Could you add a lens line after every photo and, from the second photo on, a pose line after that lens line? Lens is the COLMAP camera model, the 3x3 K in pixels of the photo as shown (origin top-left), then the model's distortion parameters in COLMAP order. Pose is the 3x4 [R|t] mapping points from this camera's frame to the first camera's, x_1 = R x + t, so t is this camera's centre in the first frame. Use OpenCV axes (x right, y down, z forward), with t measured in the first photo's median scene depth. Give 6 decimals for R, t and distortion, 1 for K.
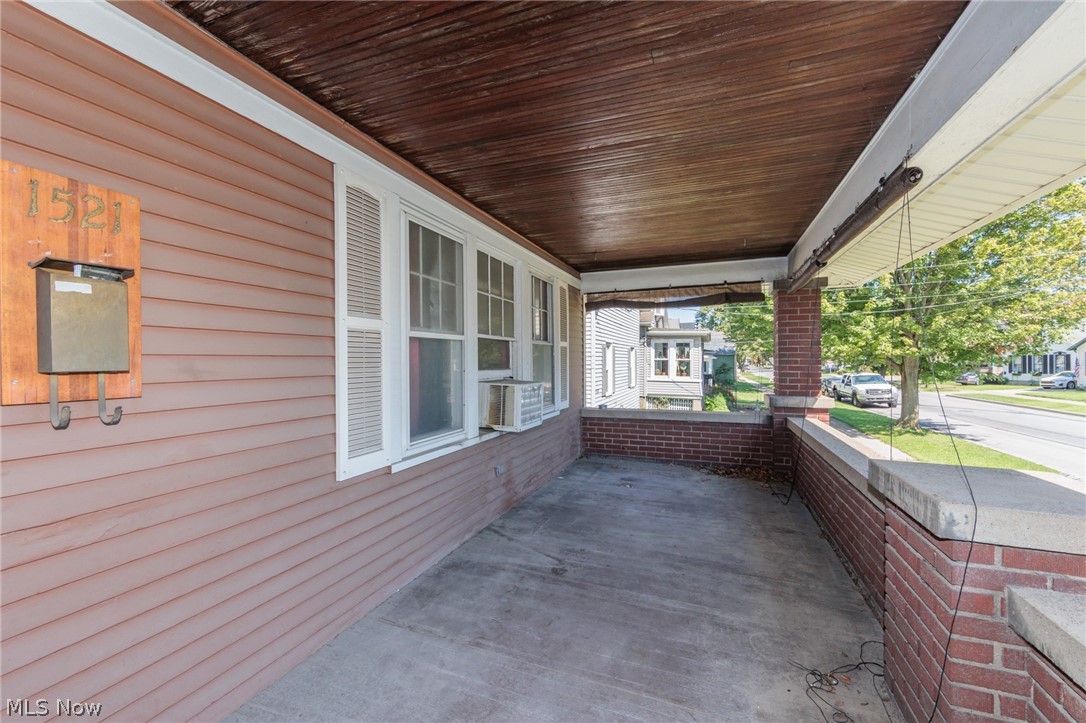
lens RADIAL K [[437.9, 0, 548.6], [0, 437.9, 359.8], [0, 0, 1]] dist [-0.000732, -0.000369]
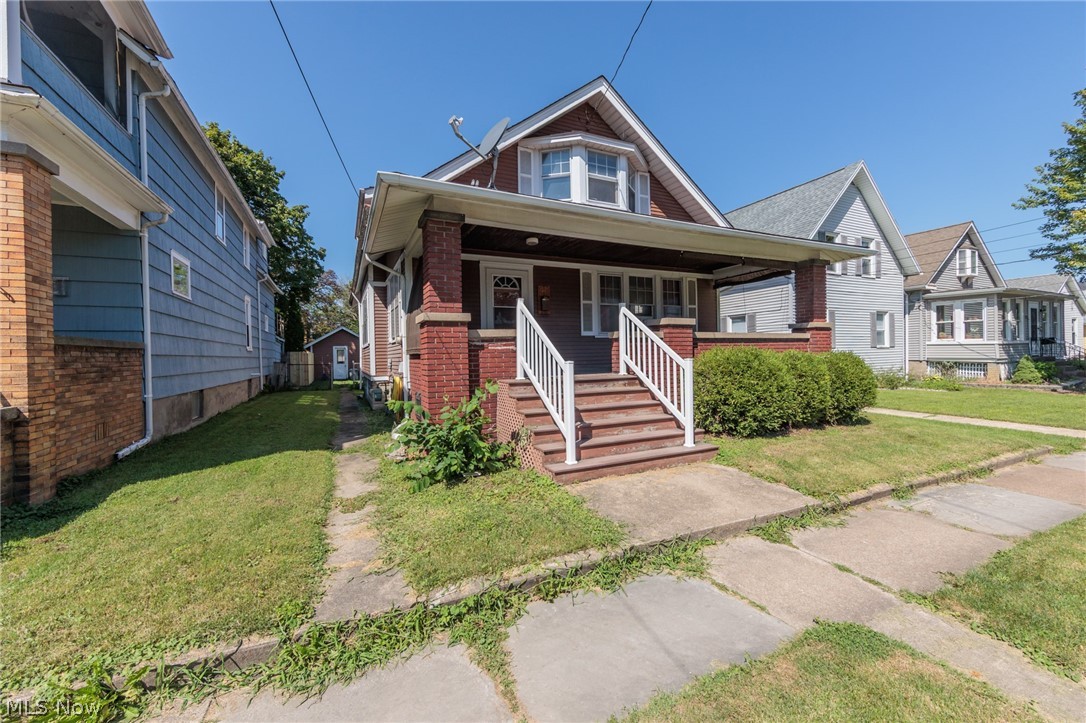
lens RADIAL K [[437.9, 0, 548.6], [0, 437.9, 359.8], [0, 0, 1]] dist [-0.000732, -0.000369]
pose [[0.718932, -0.005046, -0.695062, 0.305751], [0.018236, 0.999766, 0.011604, 0.056638], [0.694841, -0.021018, 0.718857, -0.318674]]
